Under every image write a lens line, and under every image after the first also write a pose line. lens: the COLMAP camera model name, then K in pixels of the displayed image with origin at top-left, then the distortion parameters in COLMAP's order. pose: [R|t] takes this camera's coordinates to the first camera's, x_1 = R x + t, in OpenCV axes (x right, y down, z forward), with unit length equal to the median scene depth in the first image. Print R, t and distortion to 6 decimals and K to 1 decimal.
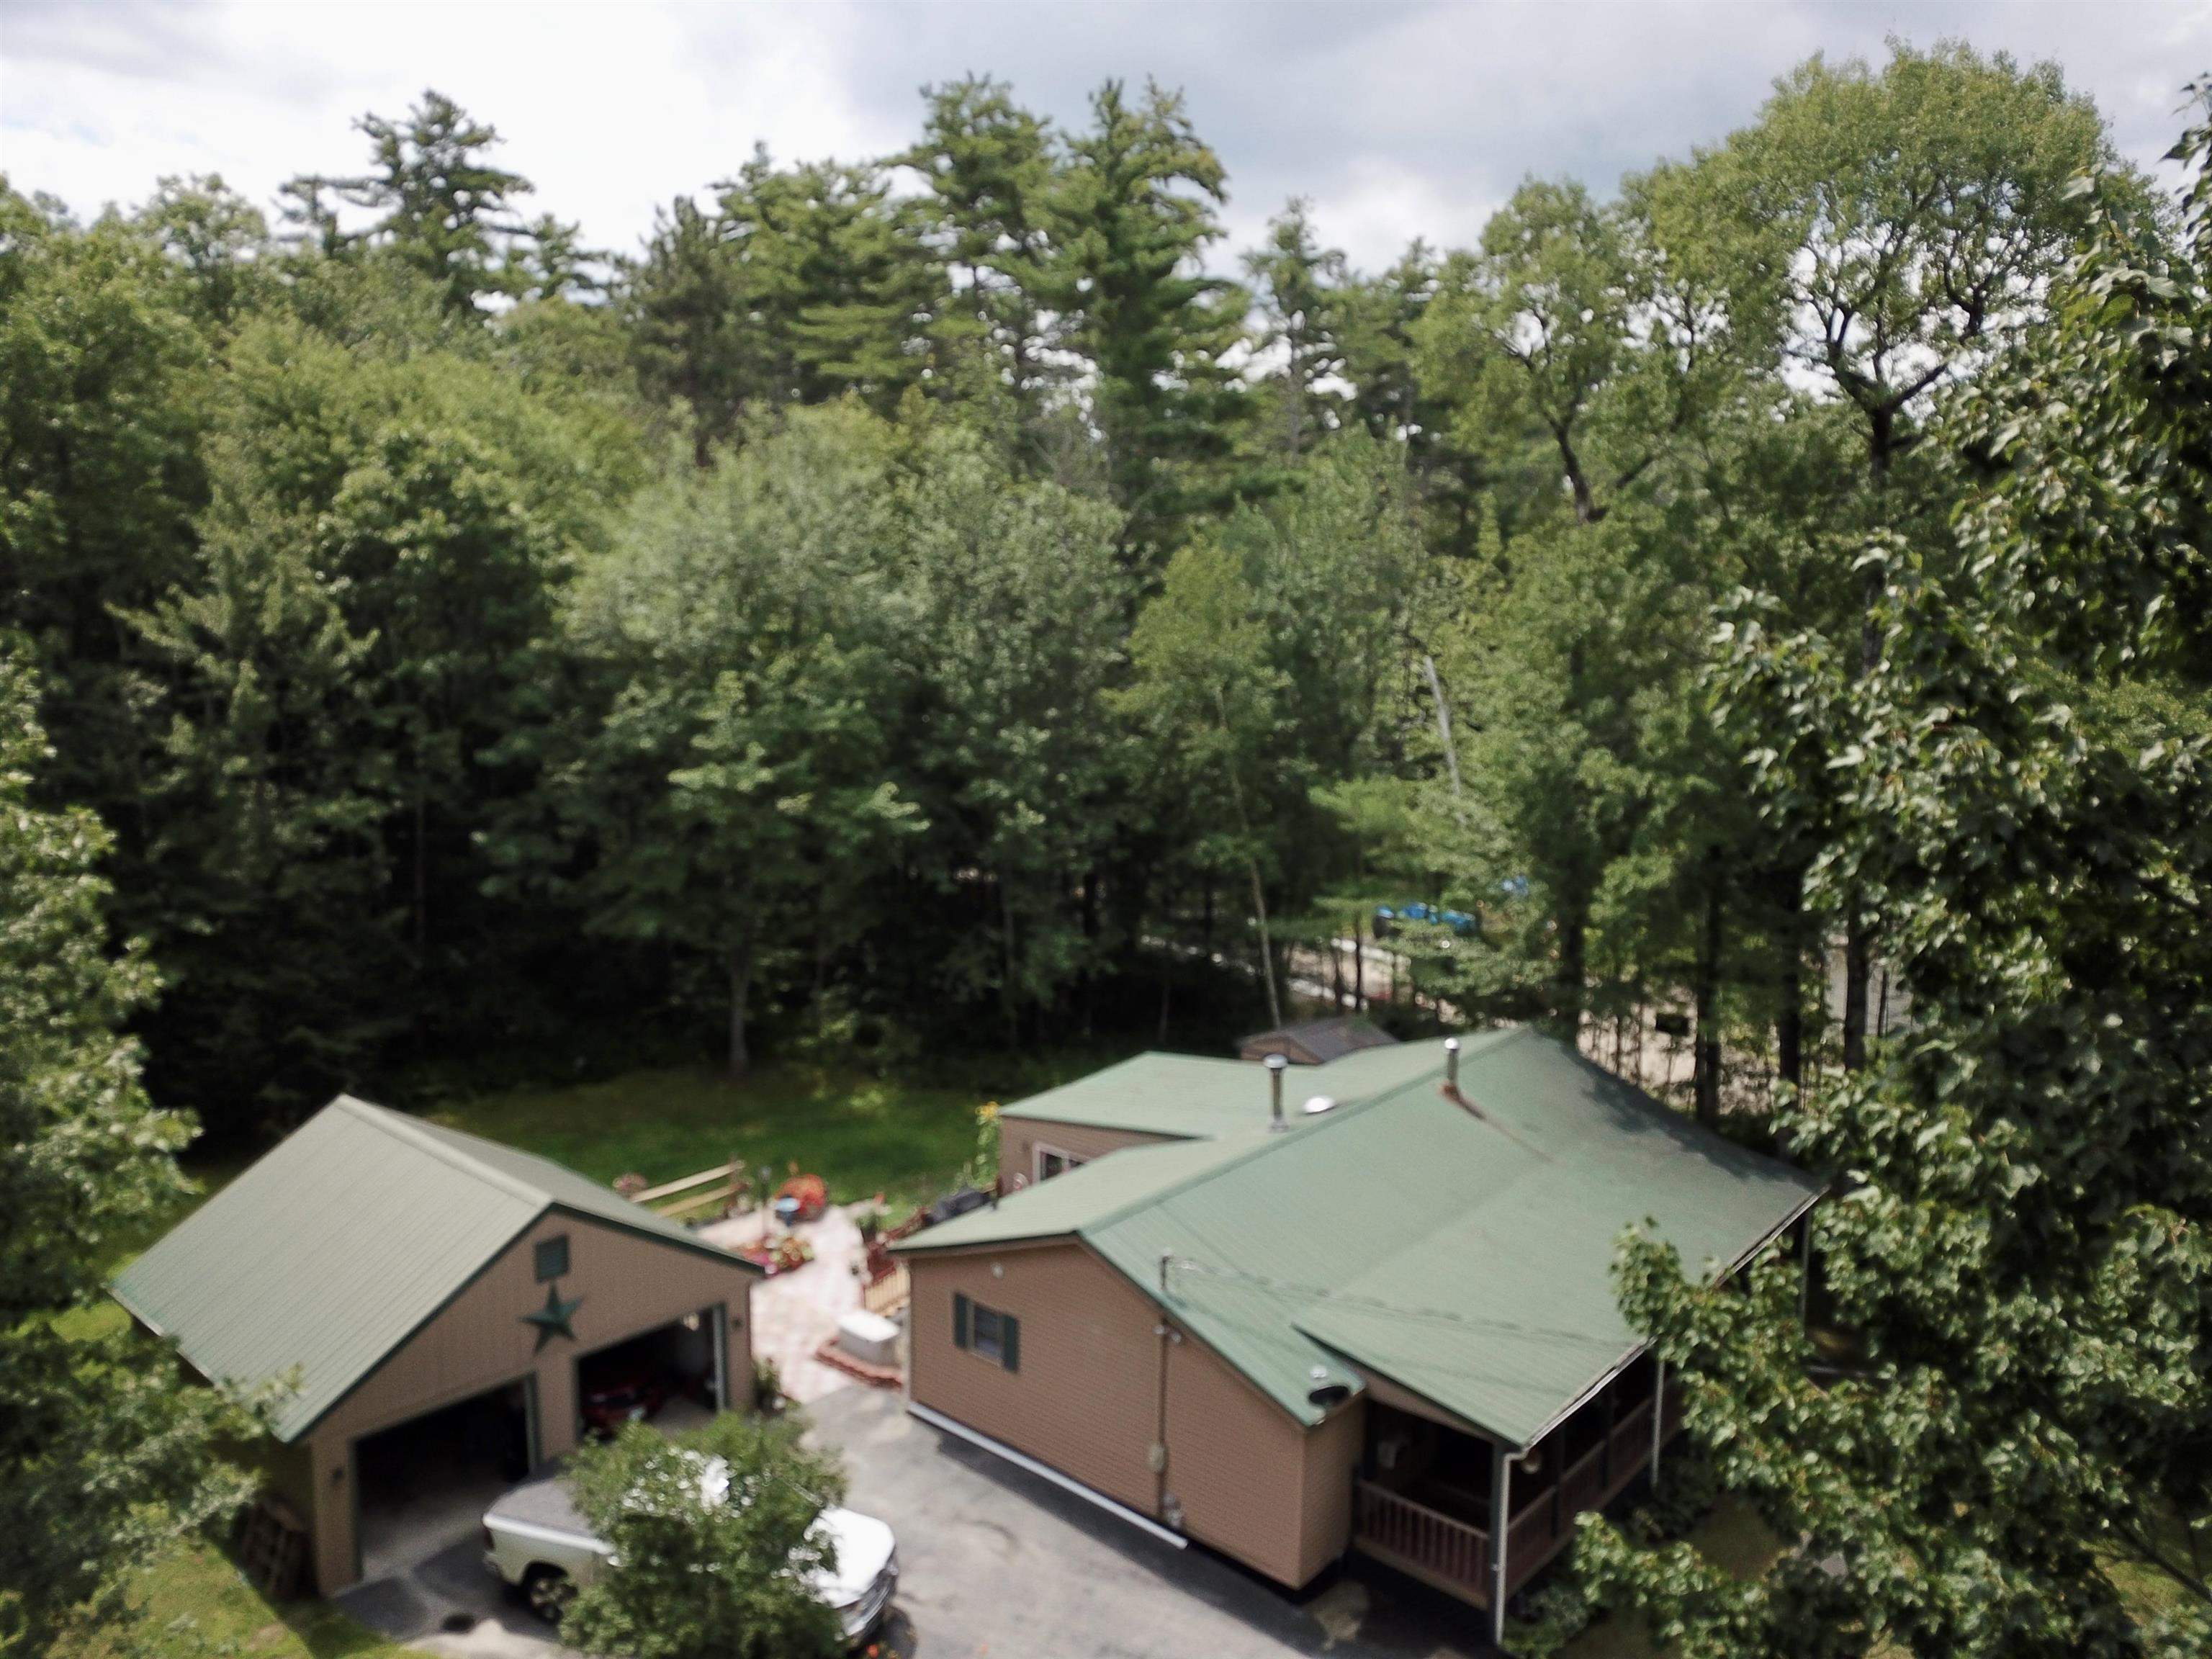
lens RADIAL K [[1660.2, 0, 1095.8], [0, 1660.2, 837.1], [0, 0, 1]] dist [0.031588, -0.019739]
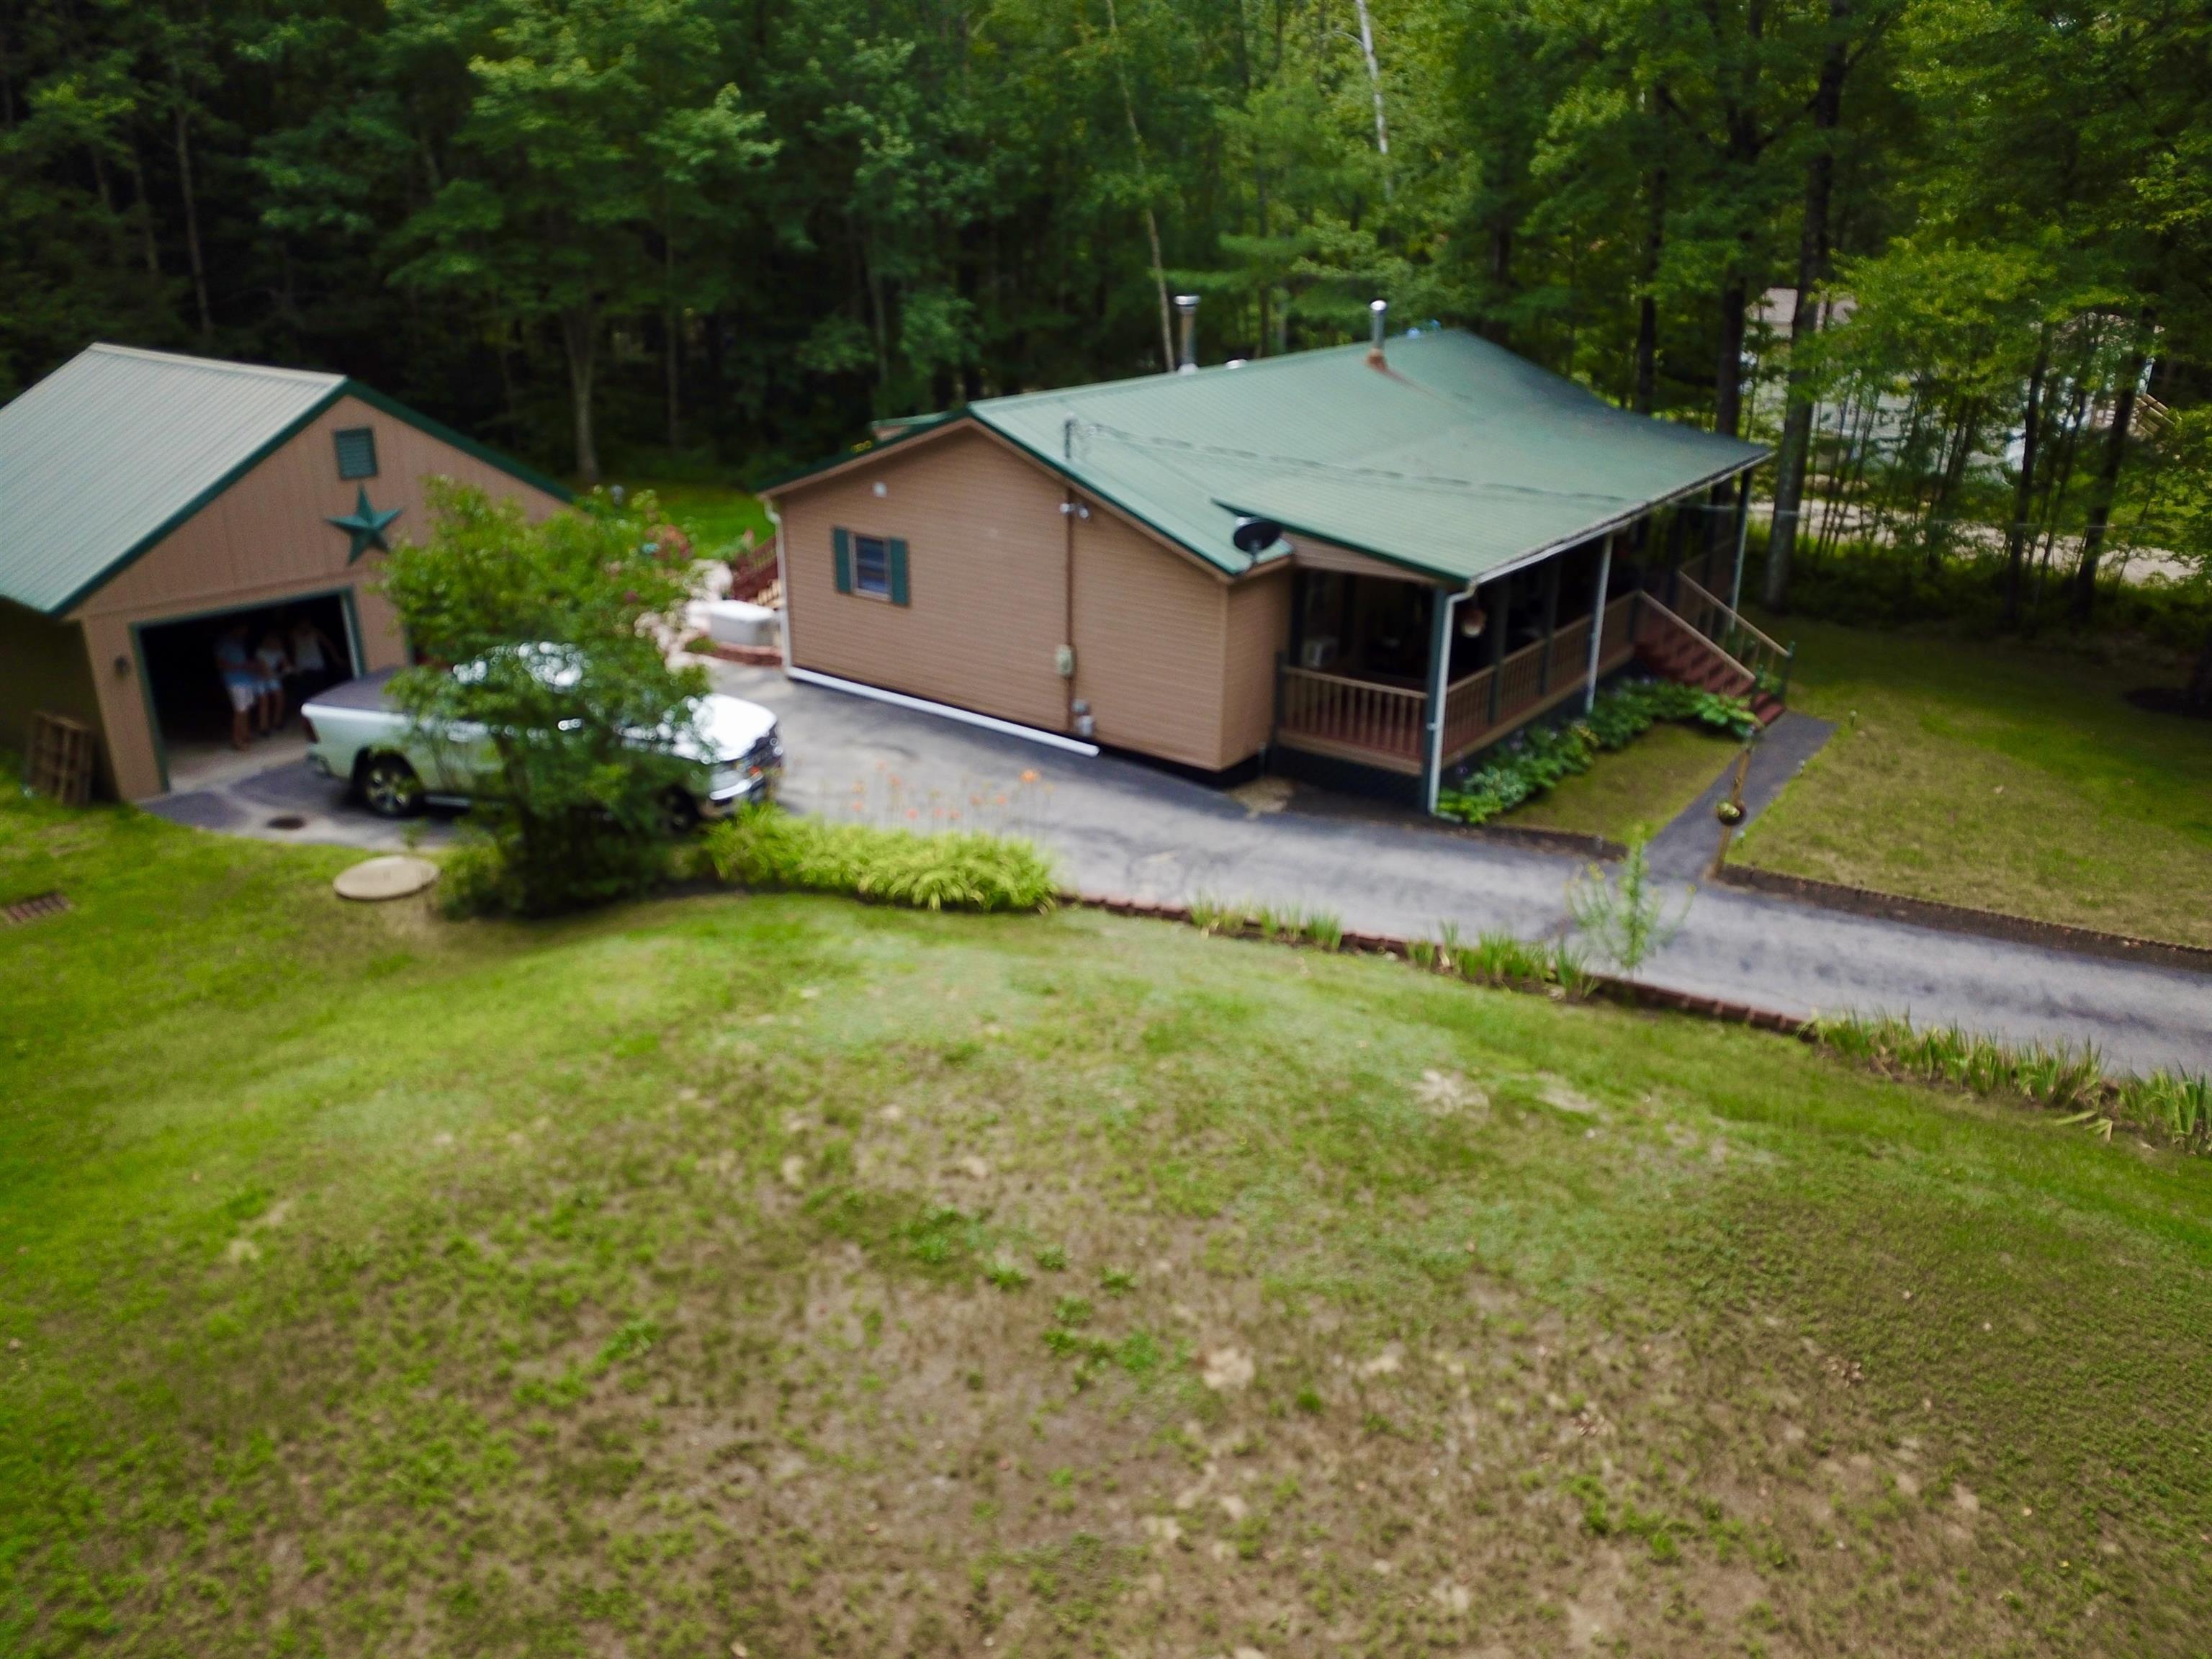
lens RADIAL K [[1660.2, 0, 1095.8], [0, 1660.2, 837.2], [0, 0, 1]] dist [0.031588, -0.019739]
pose [[0.997292, -0.031080, 0.066655, -0.007082], [0.016241, 0.977011, 0.212567, 0.204424], [-0.071729, -0.210909, 0.974870, 0.070026]]
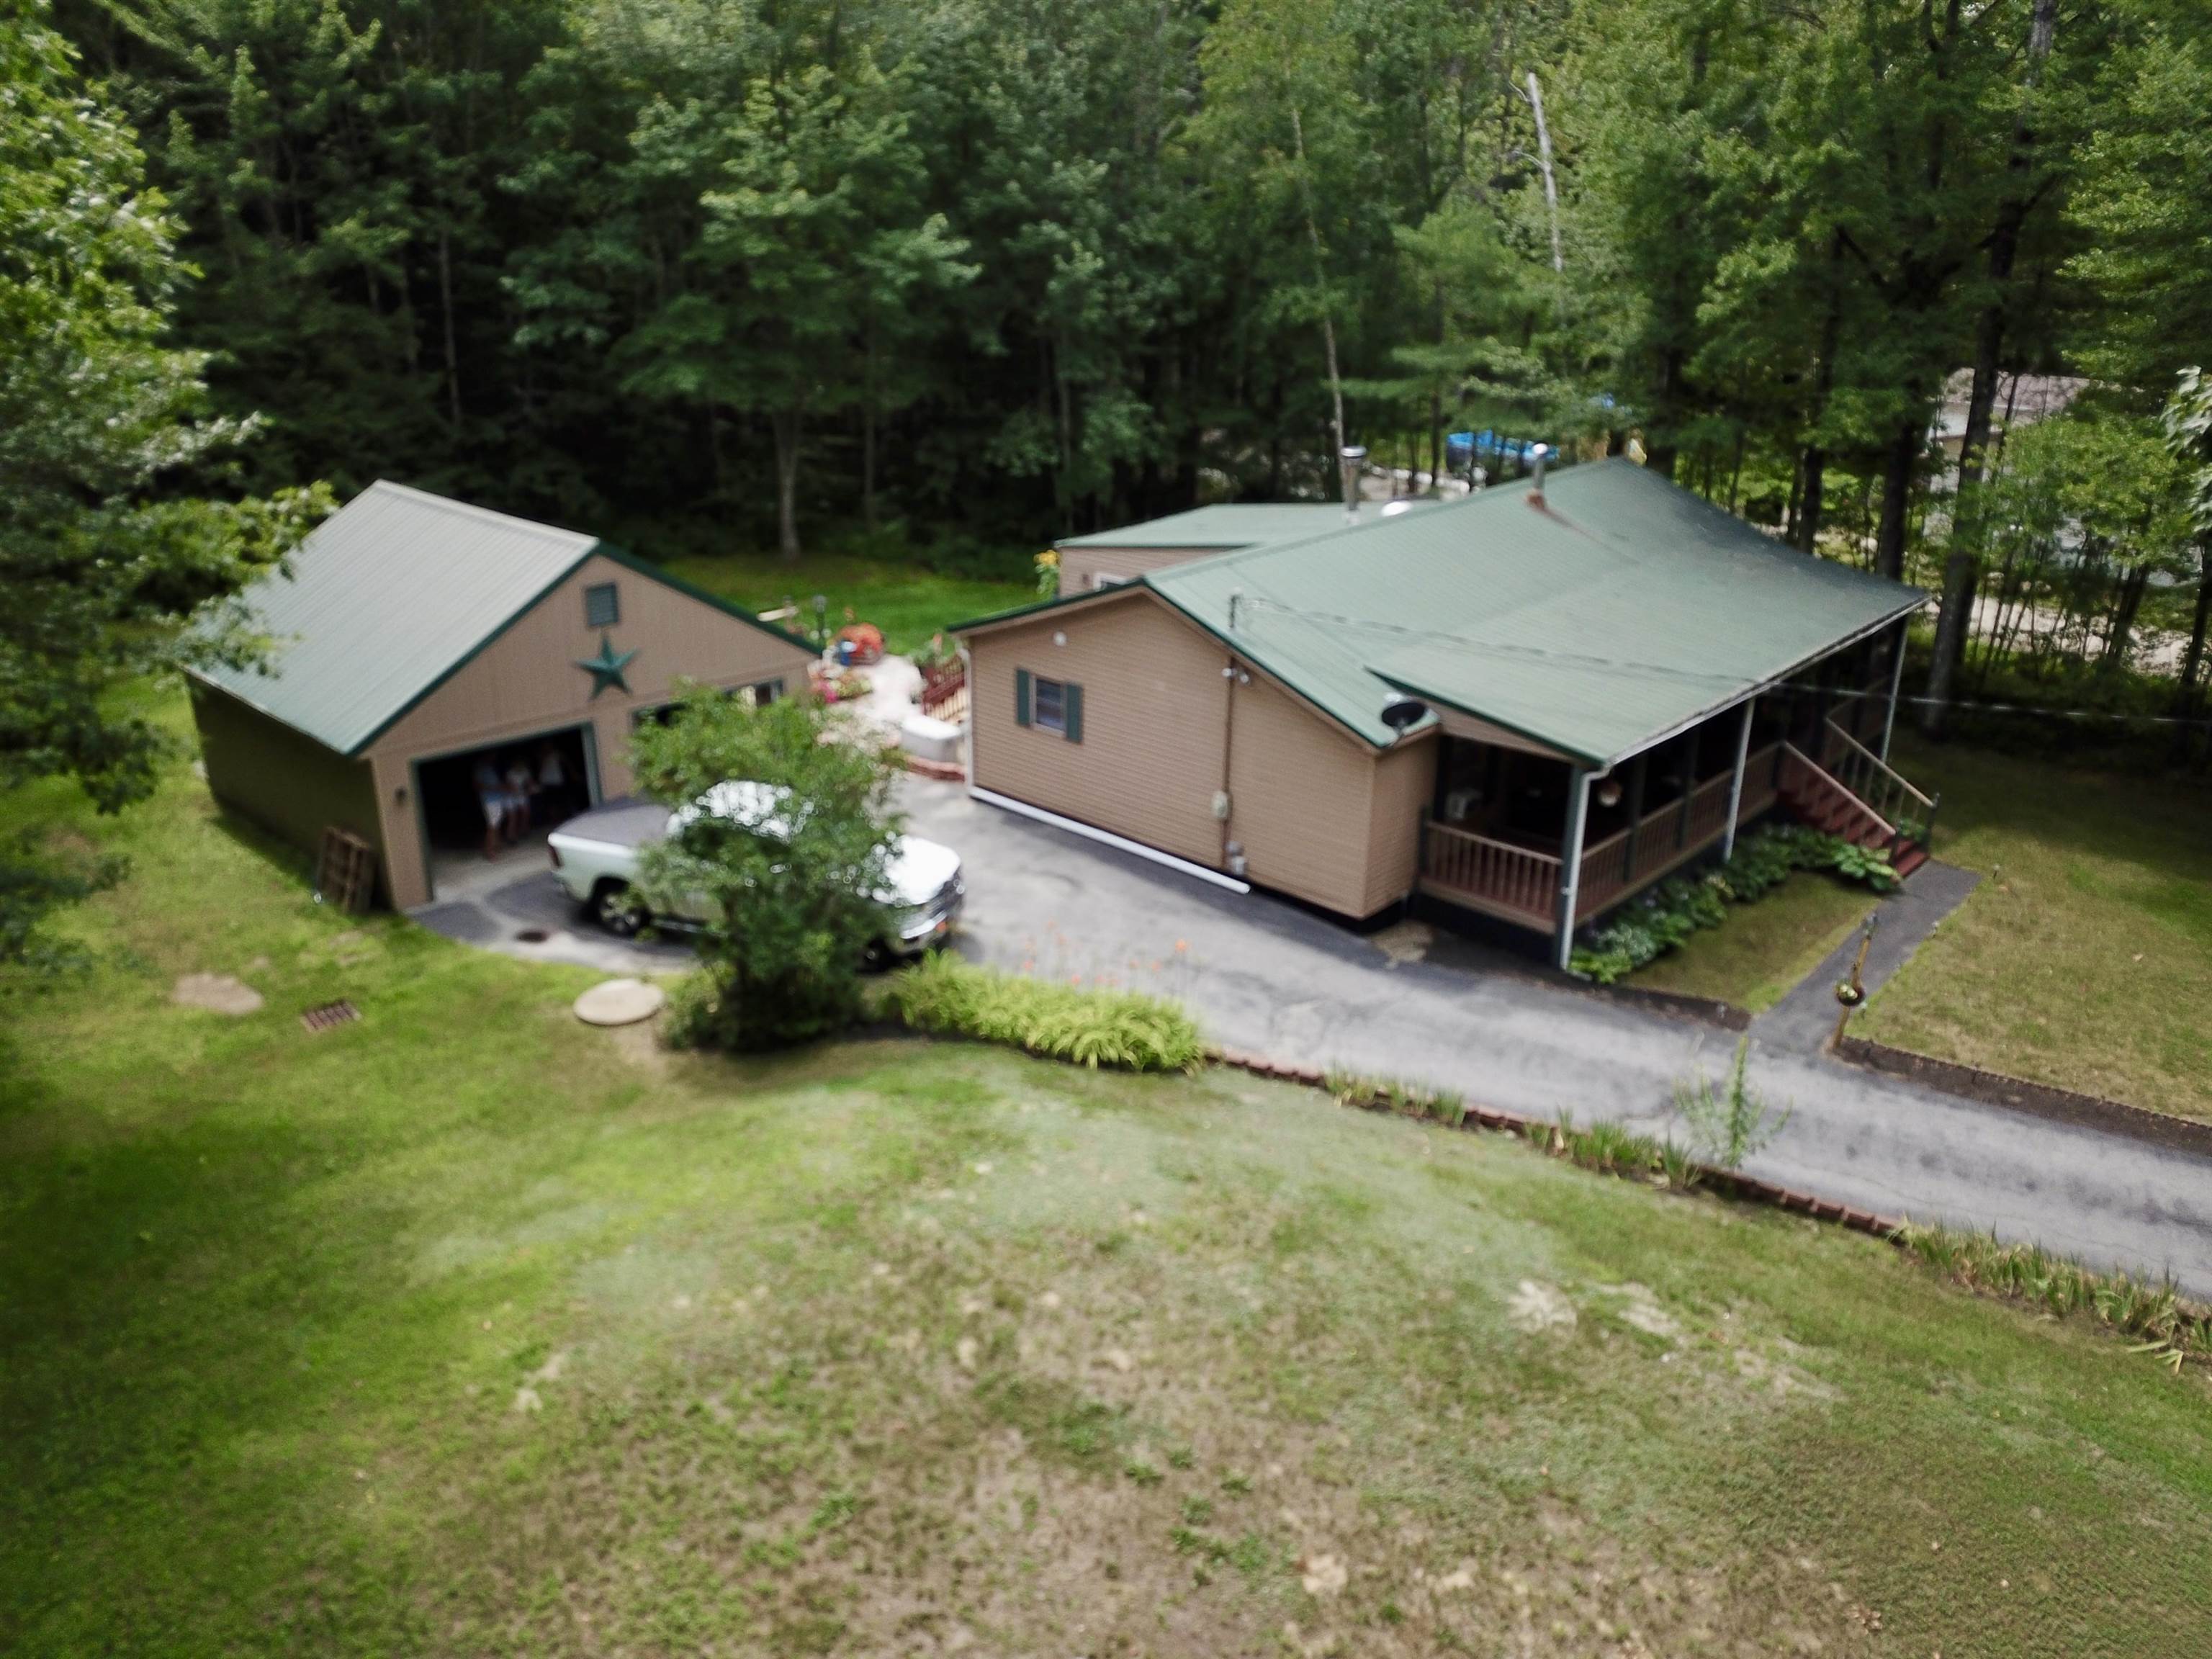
lens RADIAL K [[1660.2, 0, 1096.5], [0, 1660.2, 836.6], [0, 0, 1]] dist [0.031588, -0.019739]
pose [[0.999503, 0.008571, -0.030321, -0.005780], [-0.002018, 0.977727, 0.209871, 0.137075], [0.031445, -0.209706, 0.977259, 0.025472]]
